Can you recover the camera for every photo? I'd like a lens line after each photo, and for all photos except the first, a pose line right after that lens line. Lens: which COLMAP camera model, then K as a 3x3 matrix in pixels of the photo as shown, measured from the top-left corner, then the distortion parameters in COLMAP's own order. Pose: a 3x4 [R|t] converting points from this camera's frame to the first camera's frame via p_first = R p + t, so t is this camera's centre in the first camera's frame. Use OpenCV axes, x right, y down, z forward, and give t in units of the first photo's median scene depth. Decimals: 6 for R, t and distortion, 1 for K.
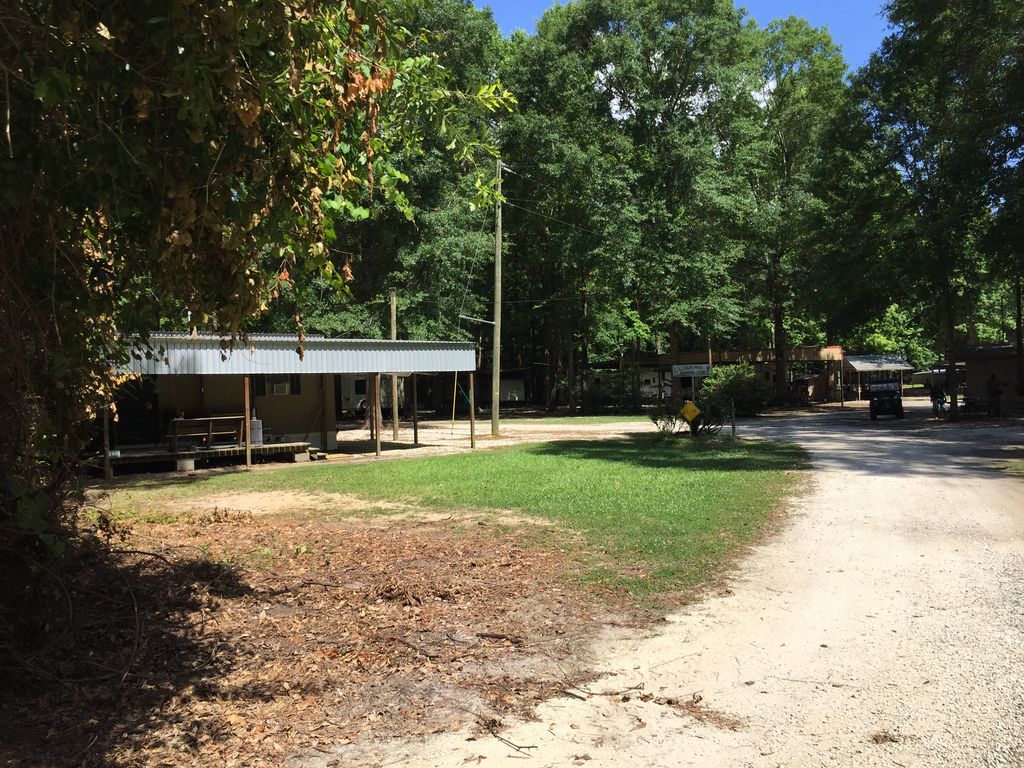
lens RADIAL K [[867.0, 0, 518.8], [0, 867.0, 375.6], [0, 0, 1]] dist [0.092098, -0.122484]
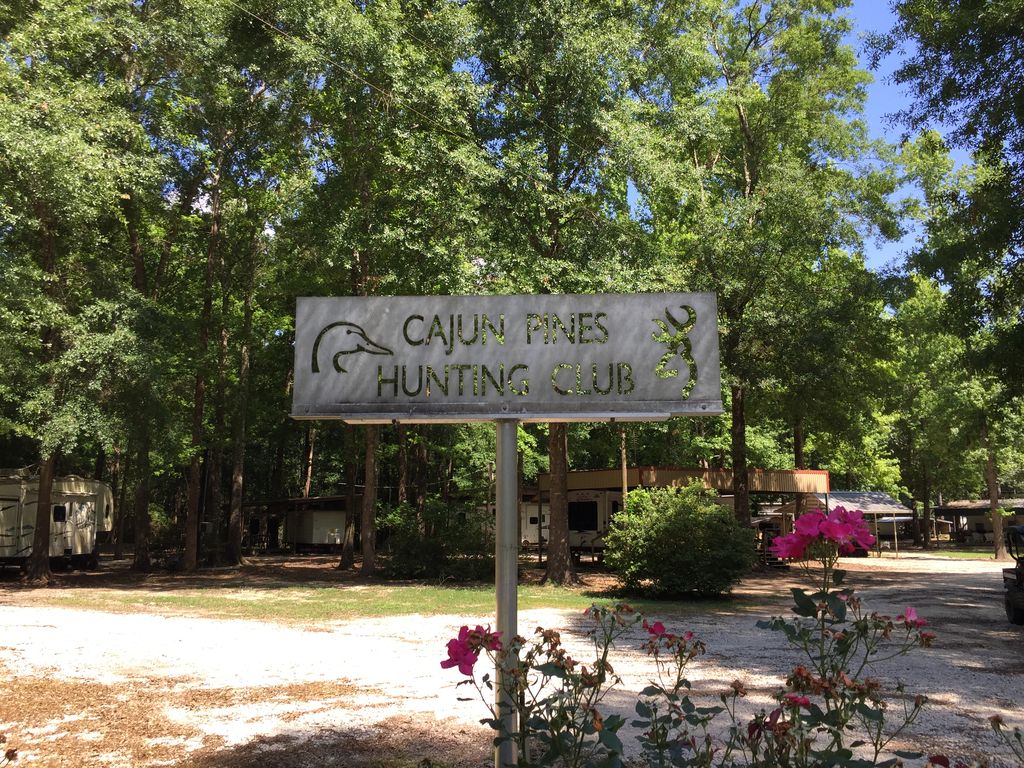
lens RADIAL K [[867.0, 0, 518.8], [0, 867.0, 375.6], [0, 0, 1]] dist [0.092098, -0.122484]
pose [[0.994384, 0.042642, 0.096862, 0.155323], [-0.026985, 0.987142, -0.157552, 0.007089], [-0.102335, 0.154054, 0.982749, 0.728669]]
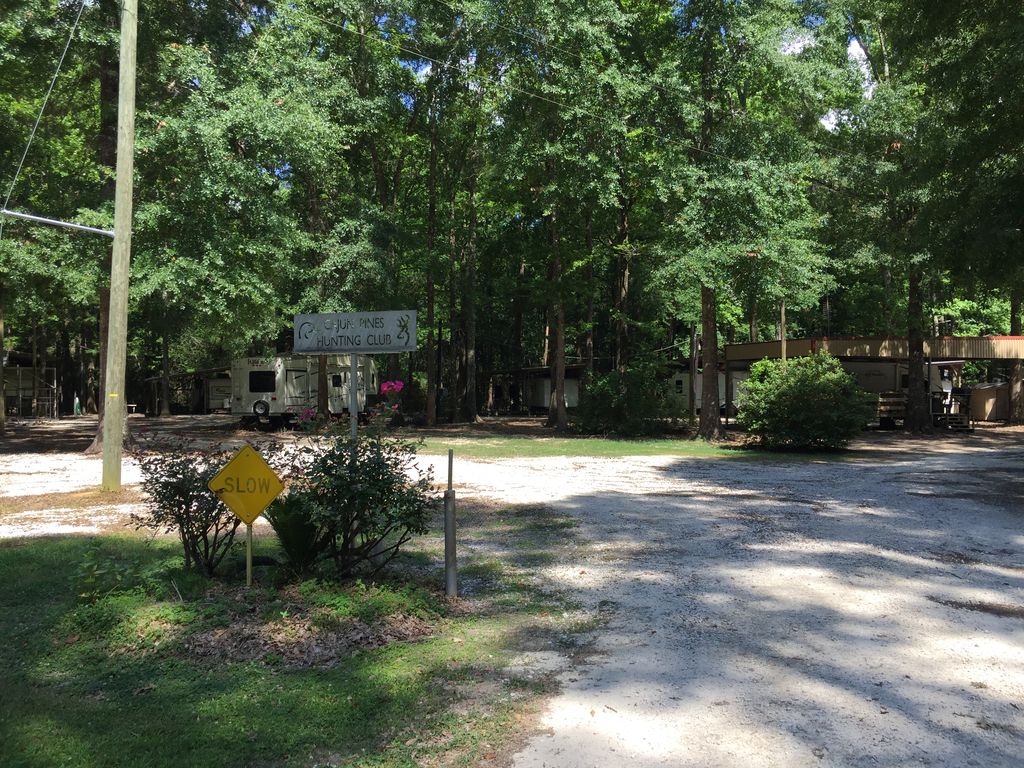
lens RADIAL K [[867.0, 0, 518.8], [0, 867.0, 375.6], [0, 0, 1]] dist [0.092098, -0.122484]
pose [[0.980404, 0.021898, -0.195776, 0.250383], [-0.022200, 0.999753, 0.000653, 0.003824], [0.195742, 0.003706, 0.980648, 0.584179]]
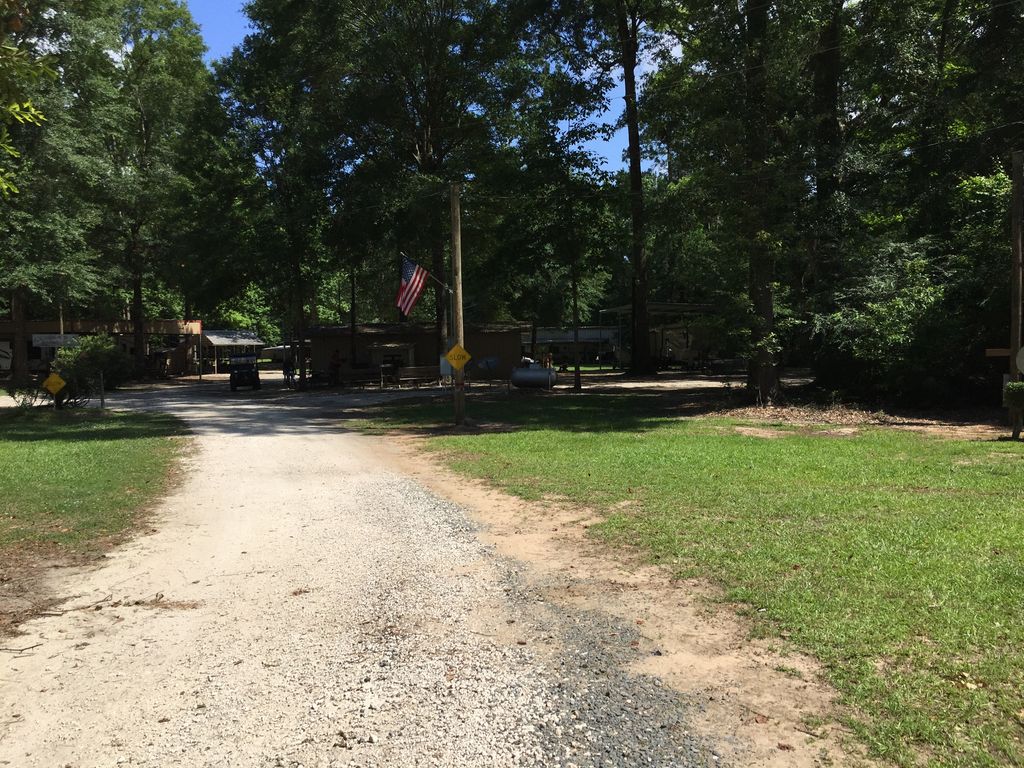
lens RADIAL K [[869.6, 0, 512.0], [0, 869.6, 384.0], [0, 0, 1]] dist [0.082680, -0.170712]
pose [[0.763305, -0.007847, 0.645991, -0.029209], [-0.017405, 0.999314, 0.032704, 0.000964], [-0.645804, -0.036206, 0.762644, -0.037737]]
